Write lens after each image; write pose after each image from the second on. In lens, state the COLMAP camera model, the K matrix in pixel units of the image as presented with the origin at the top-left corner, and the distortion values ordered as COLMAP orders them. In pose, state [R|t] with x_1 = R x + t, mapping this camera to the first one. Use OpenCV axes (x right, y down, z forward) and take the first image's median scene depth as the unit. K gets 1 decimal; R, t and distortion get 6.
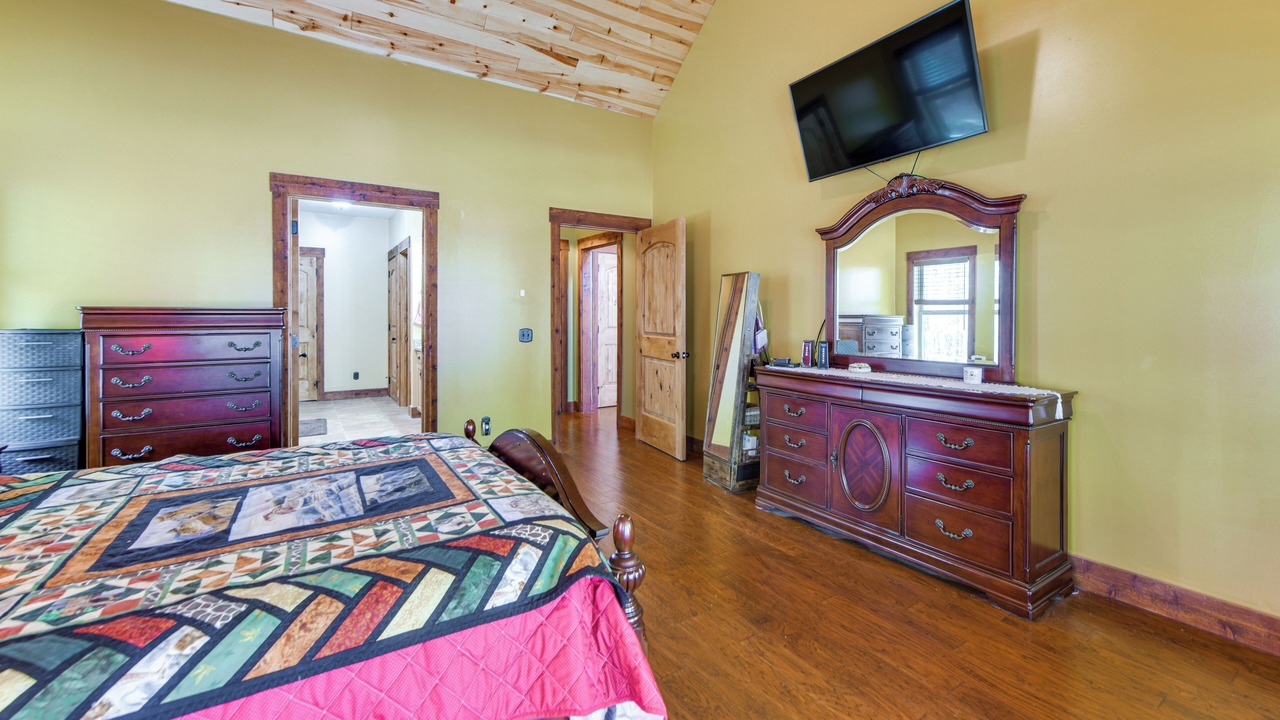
lens RADIAL K [[513.1, 0, 635.9], [0, 513.1, 320.4], [0, 0, 1]] dist [-0.001888, -0.000528]
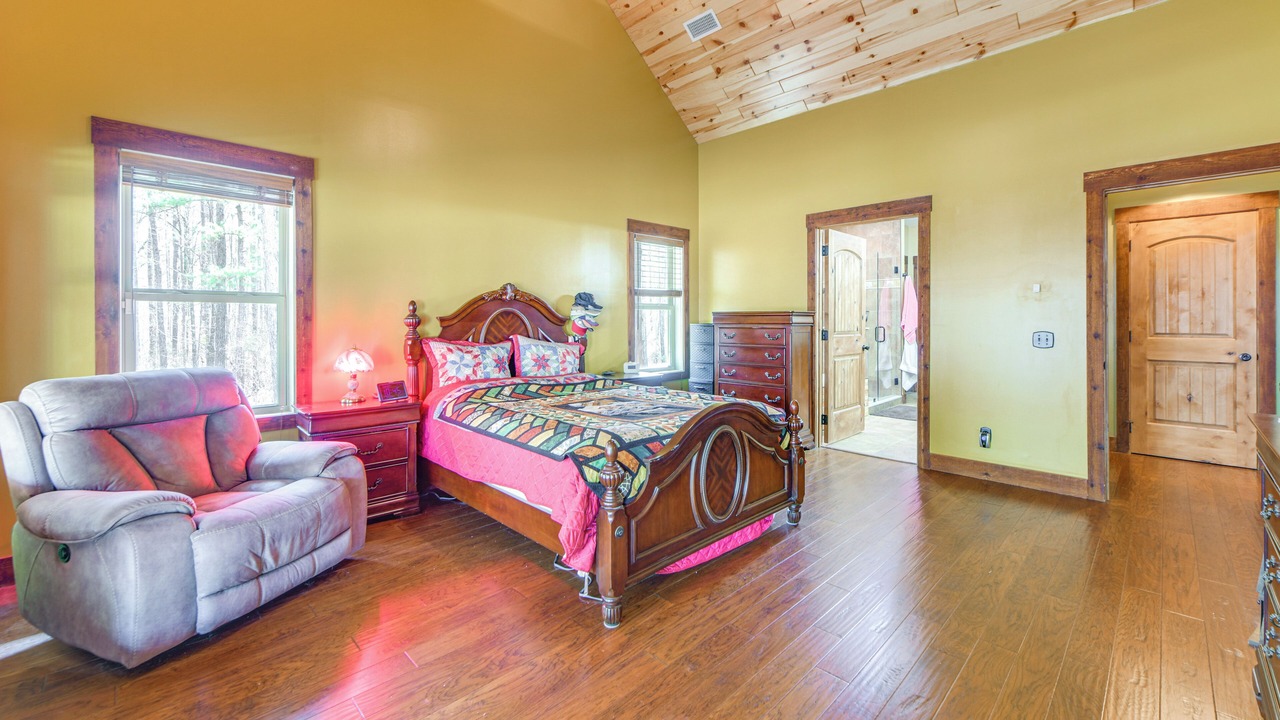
lens RADIAL K [[513.1, 0, 657.8], [0, 513.1, 319.2], [0, 0, 1]] dist [-0.001888, -0.000528]
pose [[0.226732, 0.002267, -0.973955, 0.528646], [-0.007787, 0.999970, 0.000514, 0.000953], [0.973926, 0.007467, 0.226743, 0.264224]]
